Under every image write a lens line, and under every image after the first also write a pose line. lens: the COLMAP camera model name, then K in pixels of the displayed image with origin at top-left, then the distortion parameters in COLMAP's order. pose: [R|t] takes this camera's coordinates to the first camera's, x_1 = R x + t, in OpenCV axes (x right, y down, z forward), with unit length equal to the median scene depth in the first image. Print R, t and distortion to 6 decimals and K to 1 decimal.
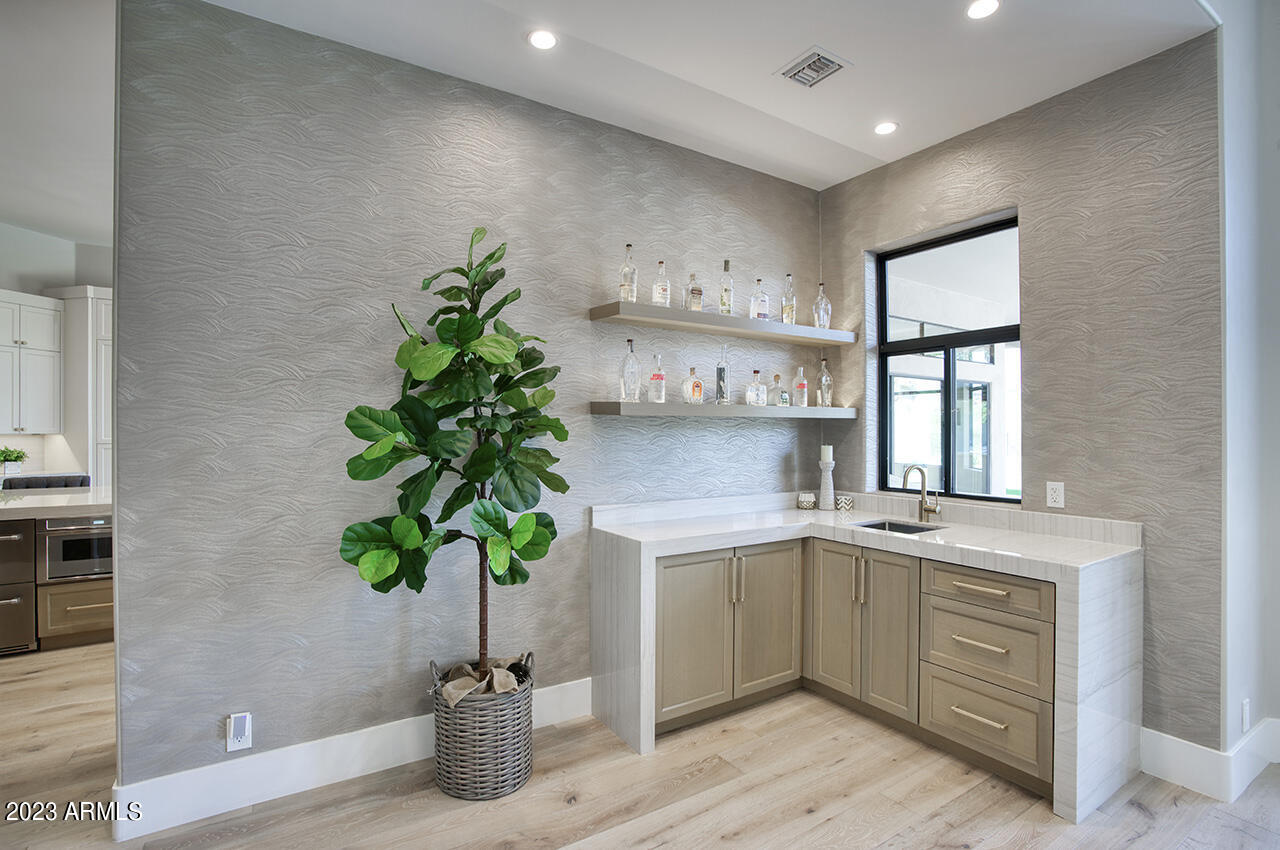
lens RADIAL K [[589.1, 0, 618.6], [0, 589.1, 416.8], [0, 0, 1]] dist [-0.031332, 0.007981]
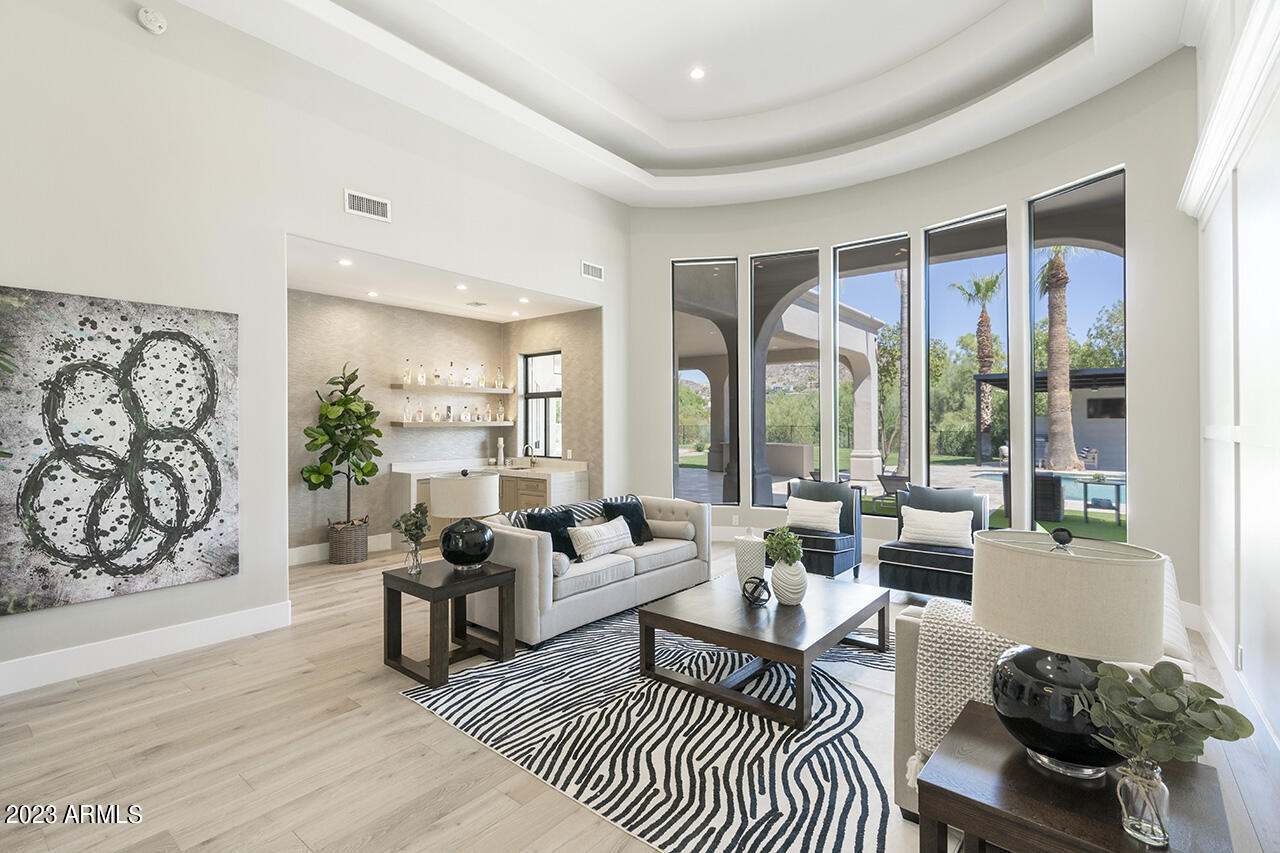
lens RADIAL K [[589.1, 0, 637.0], [0, 589.1, 408.9], [0, 0, 1]] dist [-0.031332, 0.007981]
pose [[0.939098, 0.001961, 0.343643, 0.071270], [-0.001820, 0.999998, -0.000731, -0.072057], [-0.343643, 0.000061, 0.939100, -1.538909]]
